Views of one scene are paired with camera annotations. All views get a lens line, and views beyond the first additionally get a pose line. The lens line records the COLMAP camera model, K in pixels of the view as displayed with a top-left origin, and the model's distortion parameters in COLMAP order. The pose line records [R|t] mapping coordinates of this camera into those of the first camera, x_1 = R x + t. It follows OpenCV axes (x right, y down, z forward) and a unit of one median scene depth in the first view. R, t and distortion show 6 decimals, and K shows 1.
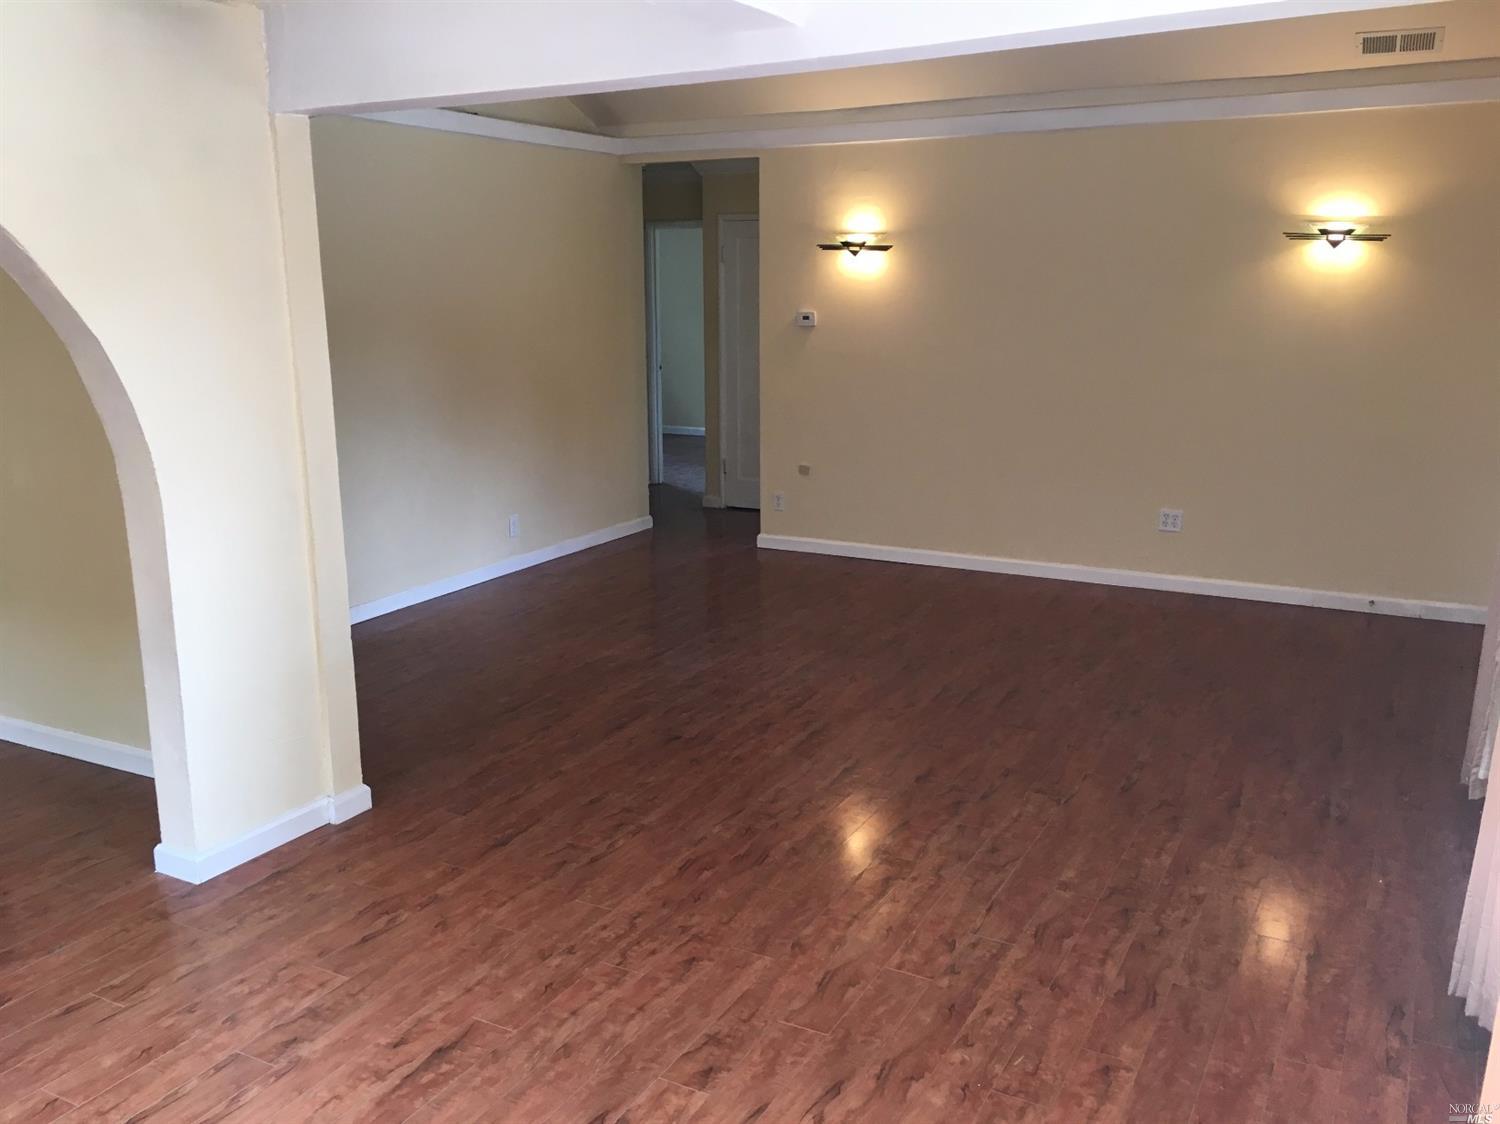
lens RADIAL K [[1265.8, 0, 749.8], [0, 1265.8, 562.0], [0, 0, 1]] dist [0.052162, -0.058366]
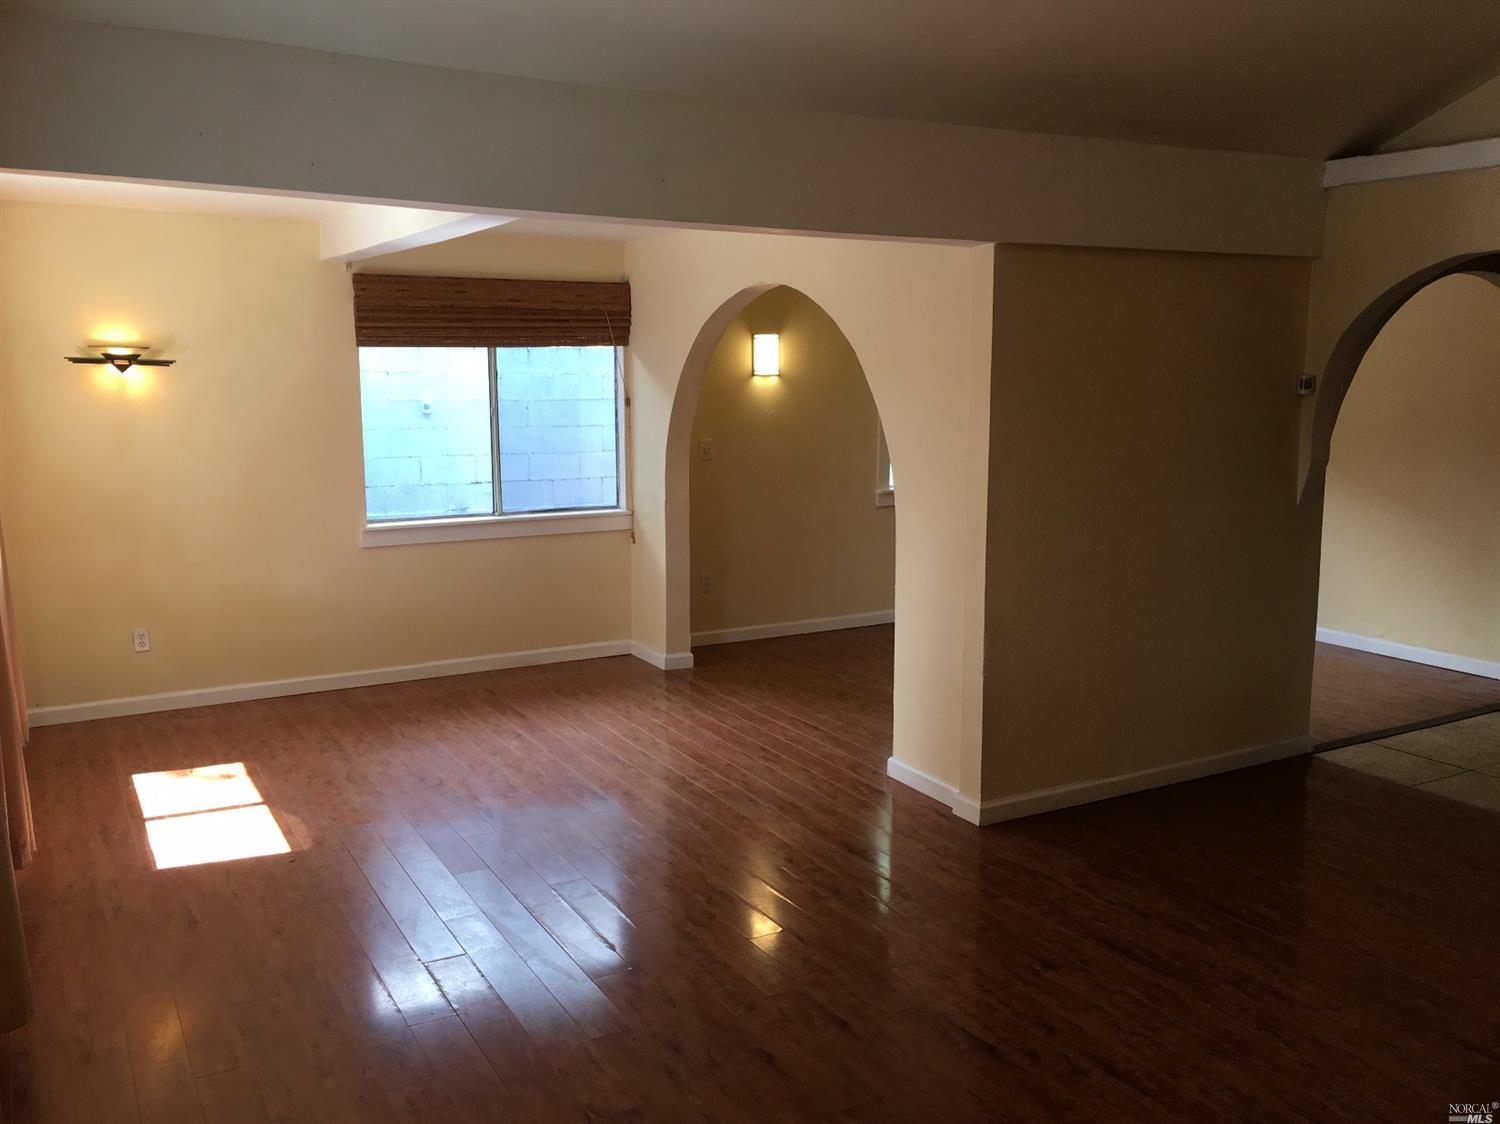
lens RADIAL K [[1265.8, 0, 748.6], [0, 1265.8, 563.6], [0, 0, 1]] dist [0.052162, -0.058366]
pose [[-0.515207, 0.156333, -0.842687, 0.761879], [-0.182724, 0.940583, 0.286210, -0.329336], [0.837361, 0.301437, -0.456029, 1.307330]]
